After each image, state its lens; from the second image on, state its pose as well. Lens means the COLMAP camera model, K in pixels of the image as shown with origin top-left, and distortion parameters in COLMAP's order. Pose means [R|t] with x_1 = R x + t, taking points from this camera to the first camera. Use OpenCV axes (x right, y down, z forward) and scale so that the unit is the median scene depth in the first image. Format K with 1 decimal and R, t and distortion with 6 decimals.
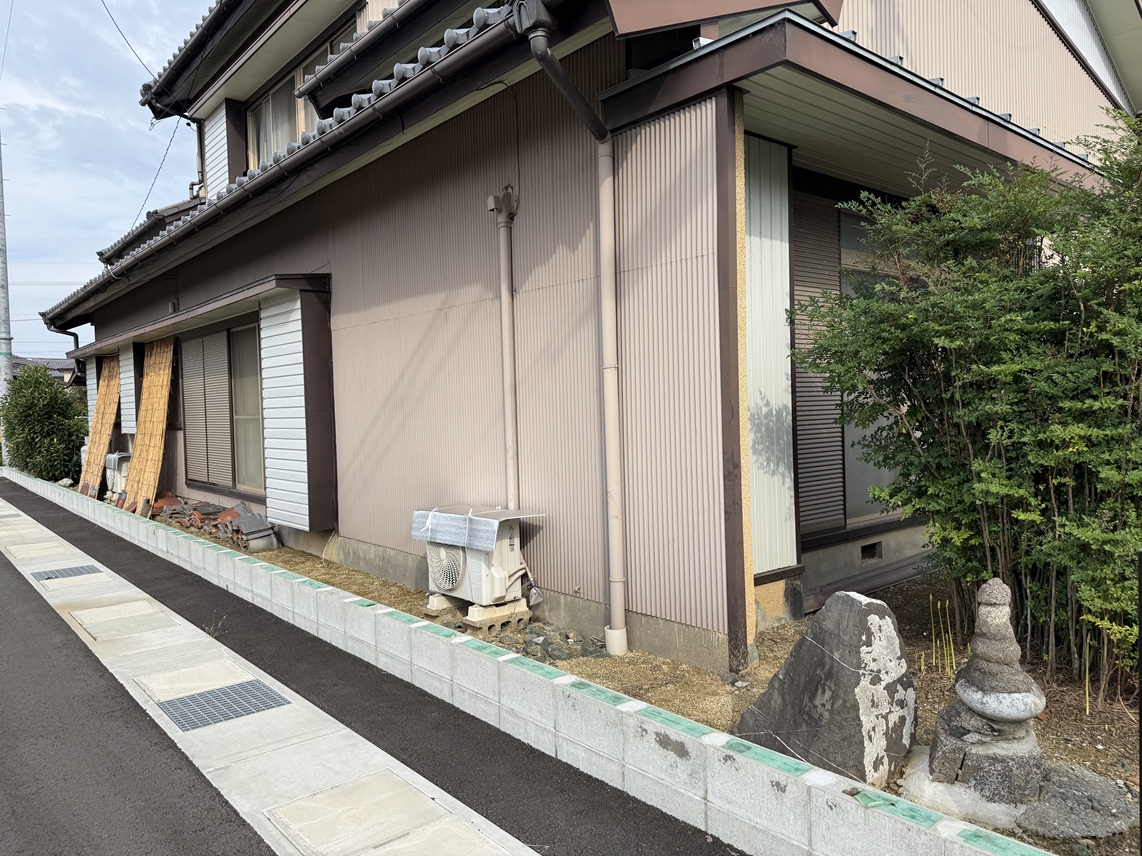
lens RADIAL K [[787.6, 0, 571.0], [0, 787.6, 428.0], [0, 0, 1]] dist [0.092944, -0.121225]
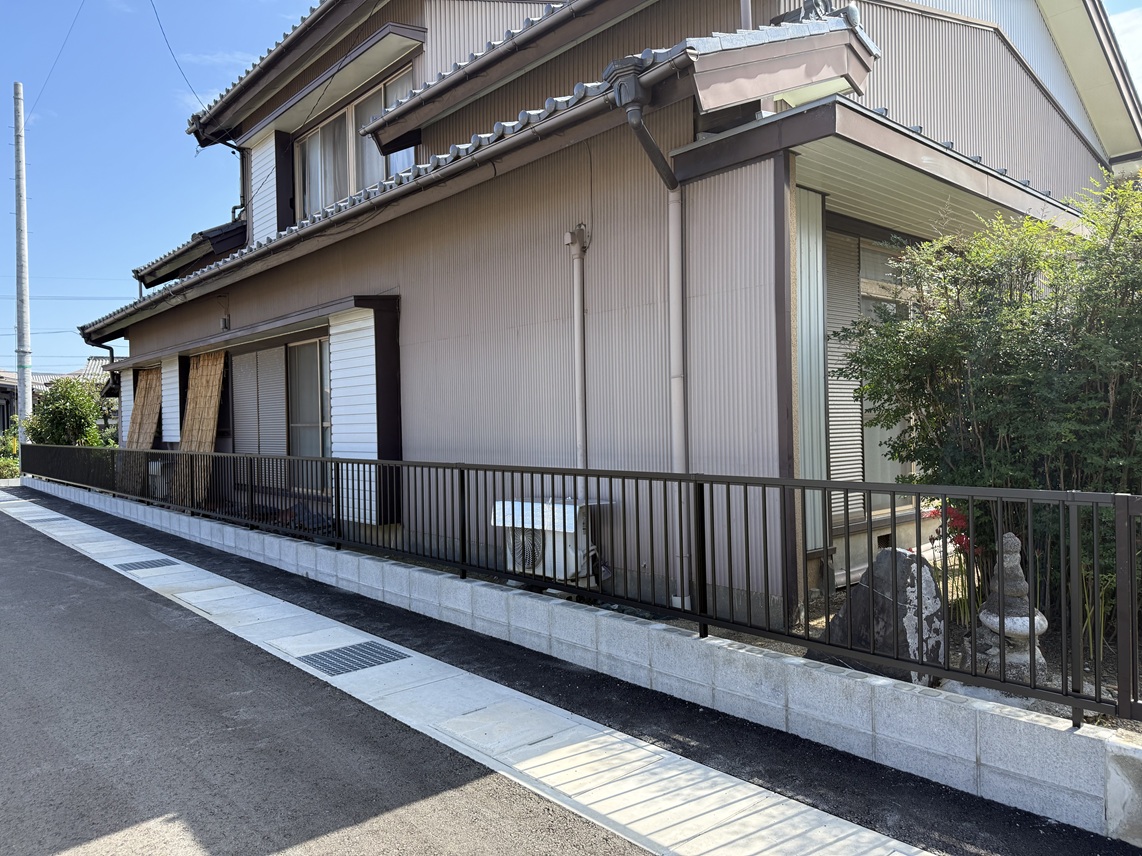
lens RADIAL K [[785.7, 0, 571.0], [0, 785.7, 428.0], [0, 0, 1]] dist [0.122491, -0.179229]
pose [[0.999755, 0.006872, 0.021059, -0.134057], [-0.006365, 0.999690, -0.024072, 0.029932], [-0.021218, 0.023932, 0.999488, -0.188230]]
